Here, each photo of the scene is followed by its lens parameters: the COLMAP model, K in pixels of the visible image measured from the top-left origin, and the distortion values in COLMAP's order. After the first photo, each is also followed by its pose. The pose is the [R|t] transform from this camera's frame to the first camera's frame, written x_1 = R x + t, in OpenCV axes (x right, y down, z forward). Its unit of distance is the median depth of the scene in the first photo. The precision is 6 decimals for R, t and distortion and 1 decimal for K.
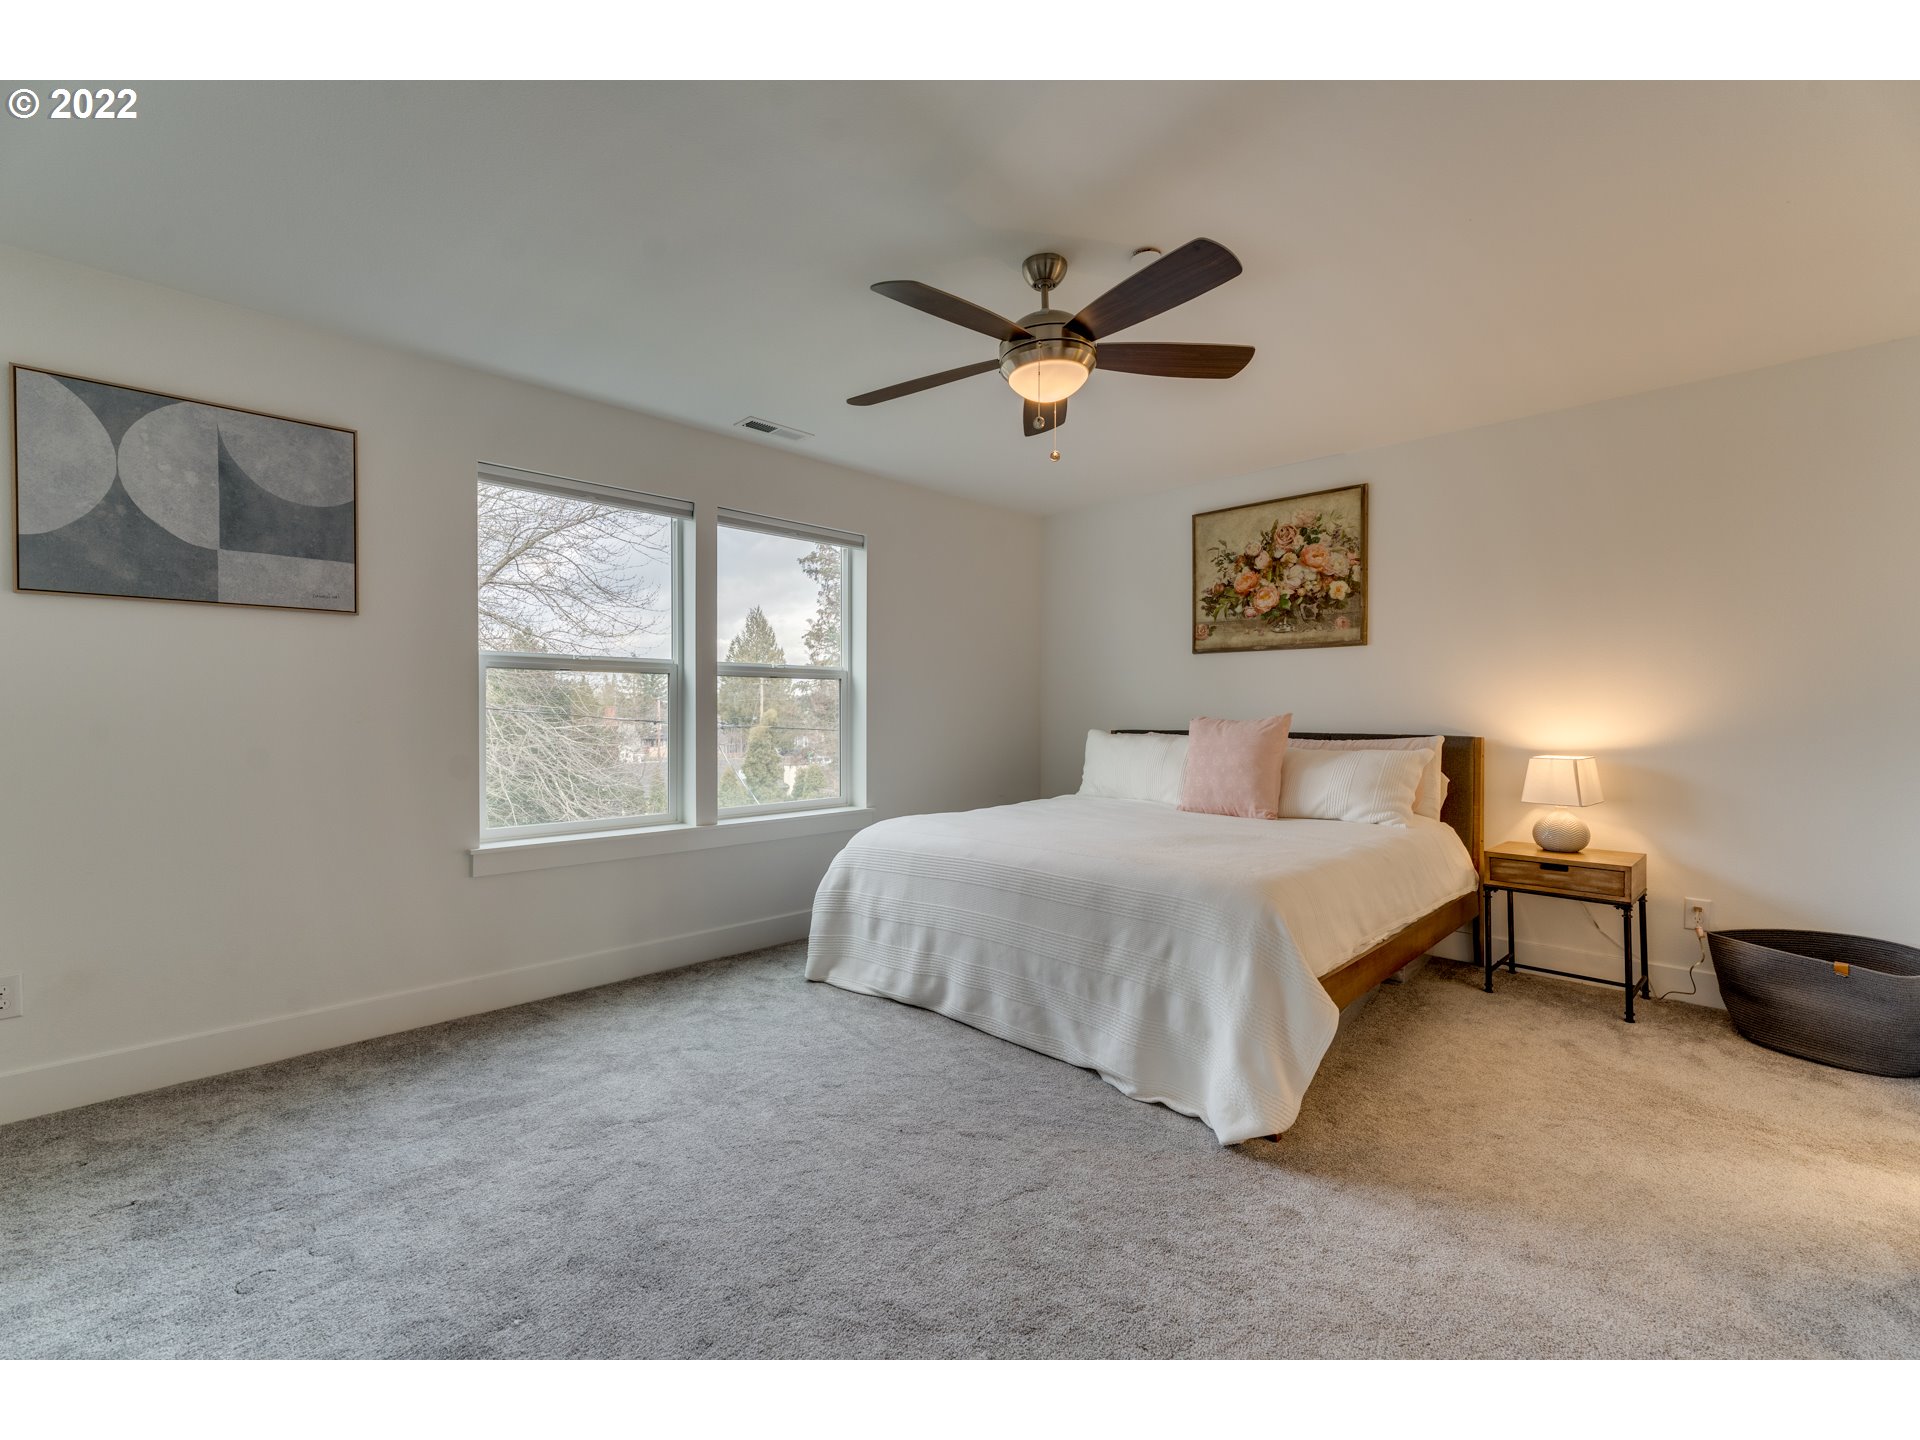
lens RADIAL K [[799.9, 0, 948.8], [0, 799.9, 717.4], [0, 0, 1]] dist [-0.001996, -0.000003]
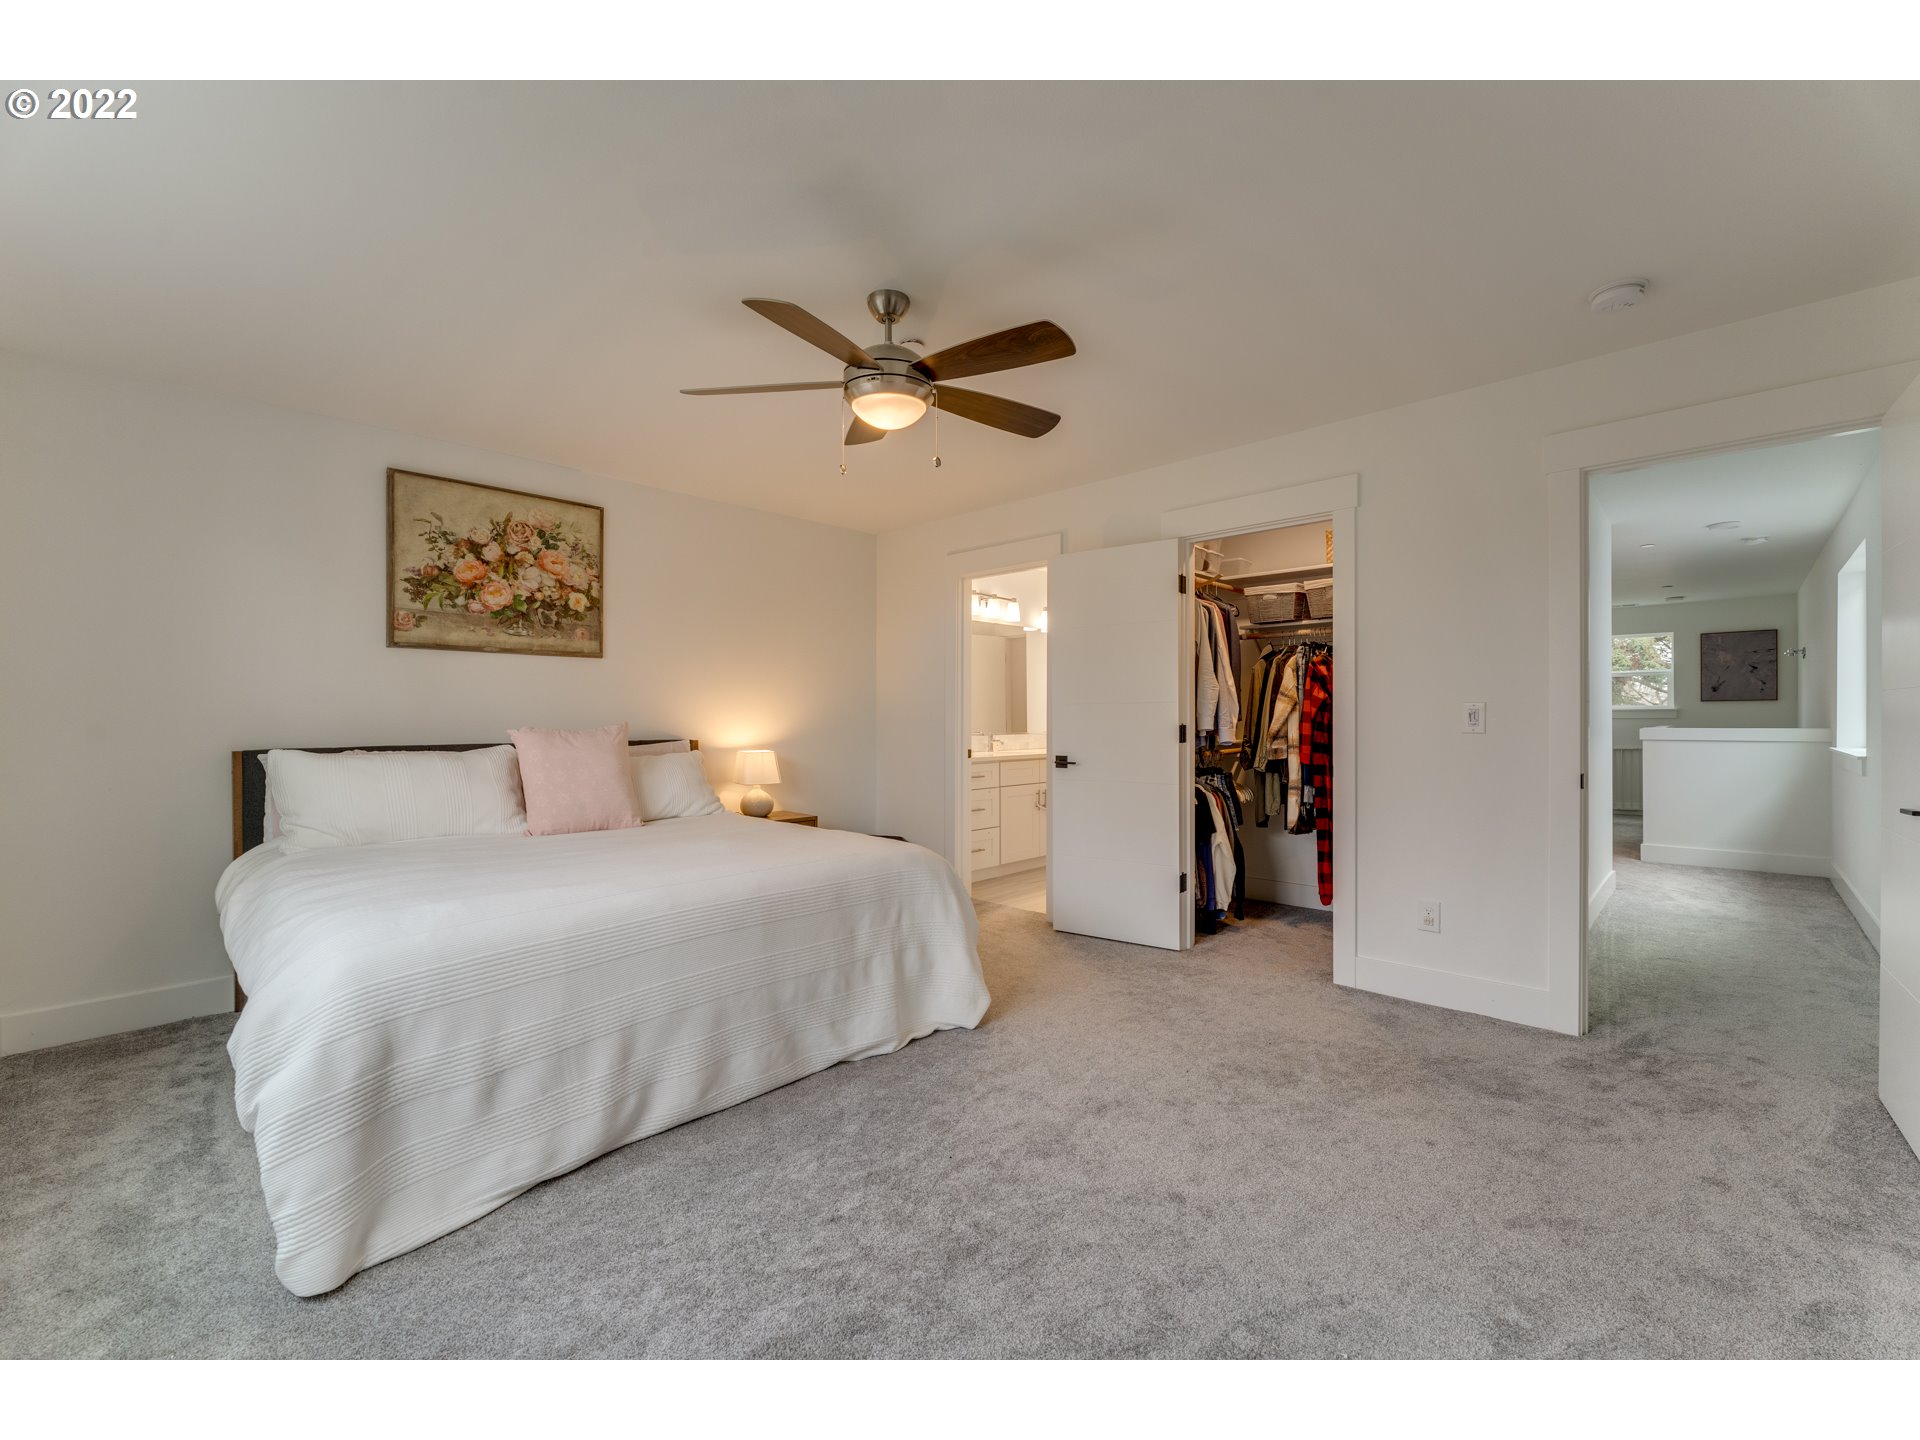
lens RADIAL K [[799.9, 0, 947.6], [0, 799.9, 717.5], [0, 0, 1]] dist [-0.001996, -0.000003]
pose [[0.000762, 0.000054, 1.000000, -0.521483], [0.011744, 0.999931, -0.000063, -0.005036], [-0.999931, 0.011744, 0.000762, 0.511236]]
